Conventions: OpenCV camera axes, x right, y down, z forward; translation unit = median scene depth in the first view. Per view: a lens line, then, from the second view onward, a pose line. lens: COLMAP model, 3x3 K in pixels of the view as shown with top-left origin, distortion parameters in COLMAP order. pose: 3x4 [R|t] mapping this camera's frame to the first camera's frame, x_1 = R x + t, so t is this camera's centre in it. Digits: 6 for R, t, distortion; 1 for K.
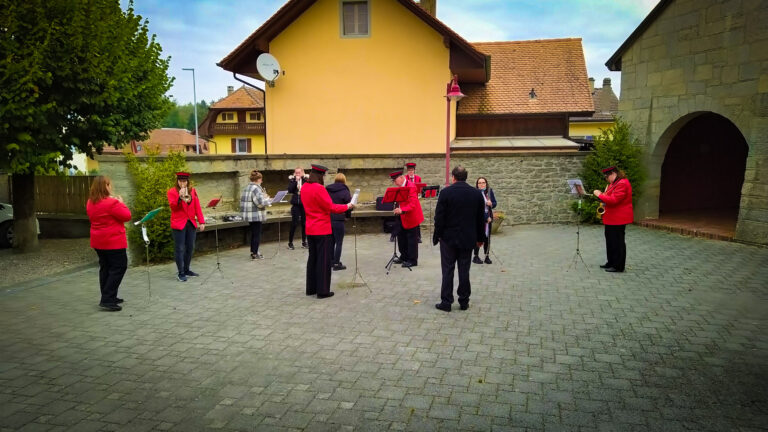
lens RADIAL K [[579.6, 0, 407.6], [0, 579.6, 213.4], [0, 0, 1]] dist [0.077724, -0.083277]
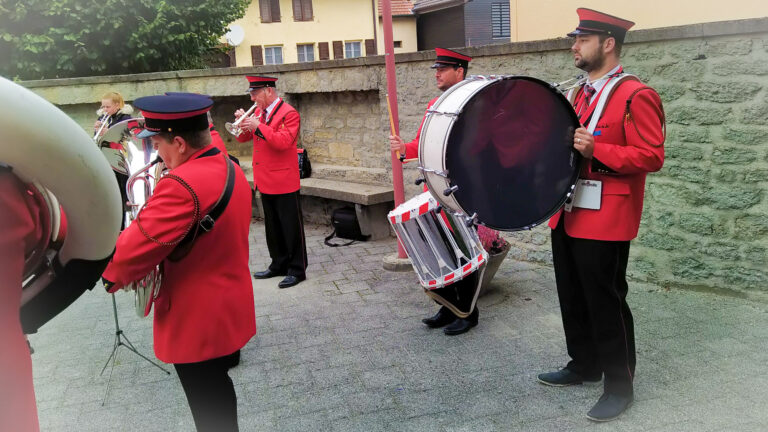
lens RADIAL K [[684.5, 0, 389.6], [0, 684.5, 167.0], [0, 0, 1]] dist [0.065975, -0.042469]
pose [[0.463977, 0.093097, -0.880942, 0.446987], [-0.042807, 0.995657, 0.082675, -0.064874], [0.884812, -0.000649, 0.465947, 0.787804]]
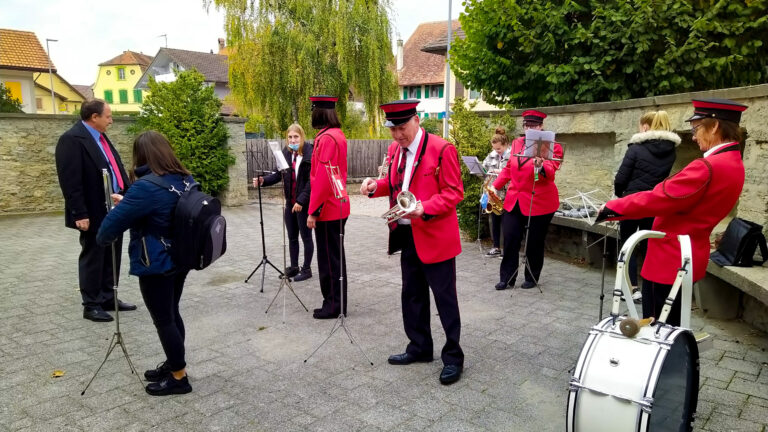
lens RADIAL K [[596.4, 0, 379.5], [0, 596.4, 226.7], [0, 0, 1]] dist [0.088274, -0.111178]
pose [[-0.469032, 0.126215, -0.874116, 0.278459], [-0.105170, 0.974711, 0.197172, -0.065921], [0.876897, 0.184411, -0.443897, 0.949884]]
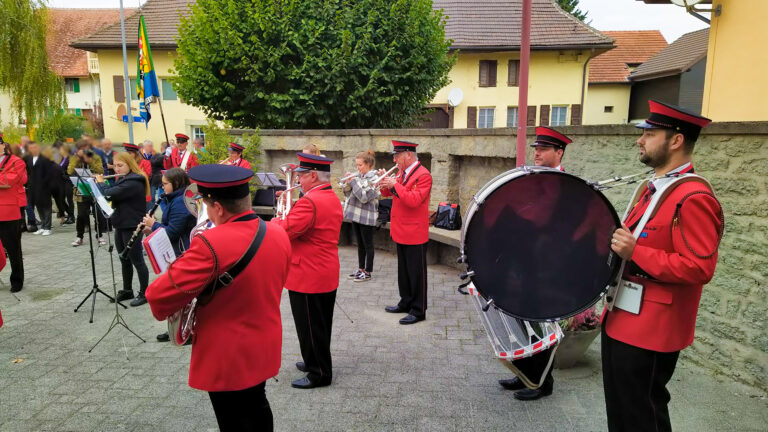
lens RADIAL K [[579.6, 0, 391.3], [0, 579.6, 237.5], [0, 0, 1]] dist [0.077724, -0.083277]
pose [[0.130307, 0.173640, -0.976150, 0.446697], [-0.116112, 0.980443, 0.158903, -0.079504], [0.984651, 0.092636, 0.147920, 0.849827]]
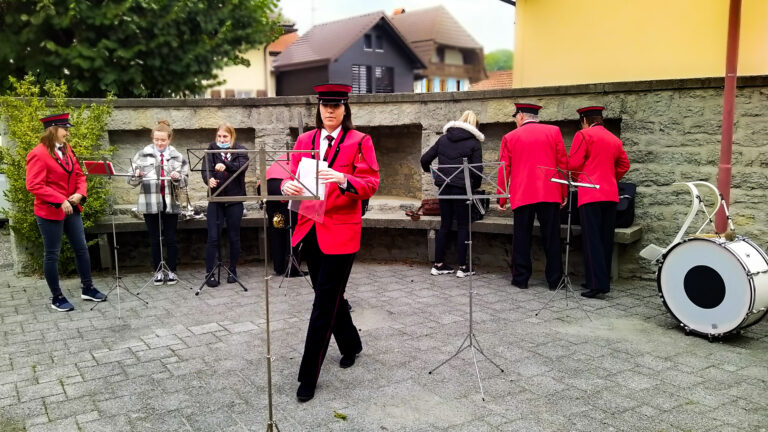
lens RADIAL K [[632.8, 0, 355.7], [0, 632.8, 225.6], [0, 0, 1]] dist [0.069074, -0.042822]
pose [[0.682823, 0.099139, -0.723826, 0.194783], [-0.065196, 0.995066, 0.074786, -0.027856], [0.727669, -0.003875, 0.685917, 0.582145]]
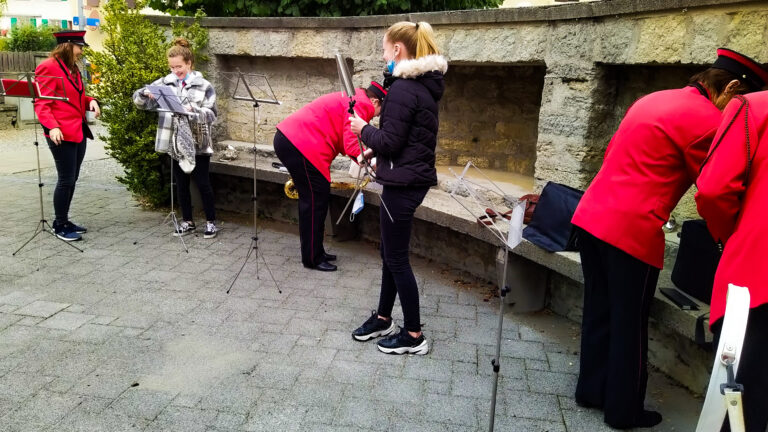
lens RADIAL K [[632.8, 0, 377.2], [0, 632.8, 199.0], [0, 0, 1]] dist [0.069074, -0.042822]
pose [[0.056559, 0.200308, -0.978099, 0.146413], [-0.159307, 0.968926, 0.189218, -0.056718], [0.985608, 0.145116, 0.086712, 0.878815]]
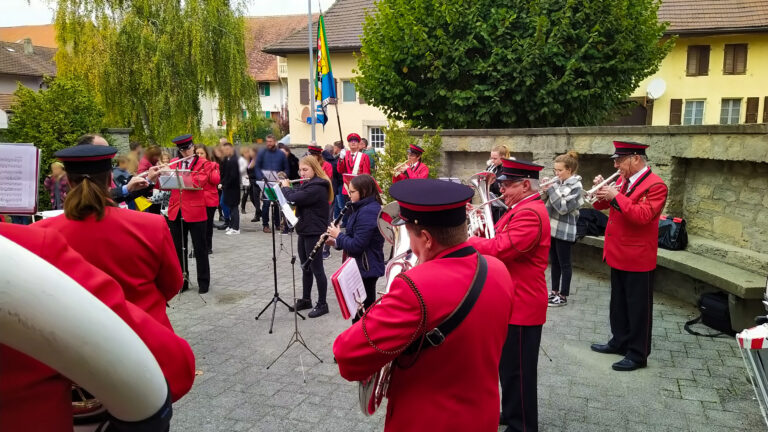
lens RADIAL K [[596.4, 0, 394.2], [0, 596.4, 235.3], [0, 0, 1]] dist [0.088274, -0.111178]
pose [[-0.146079, 0.167039, -0.975069, 0.397450], [-0.110075, 0.976777, 0.183823, -0.078677], [0.983130, 0.134183, -0.124299, 0.832488]]
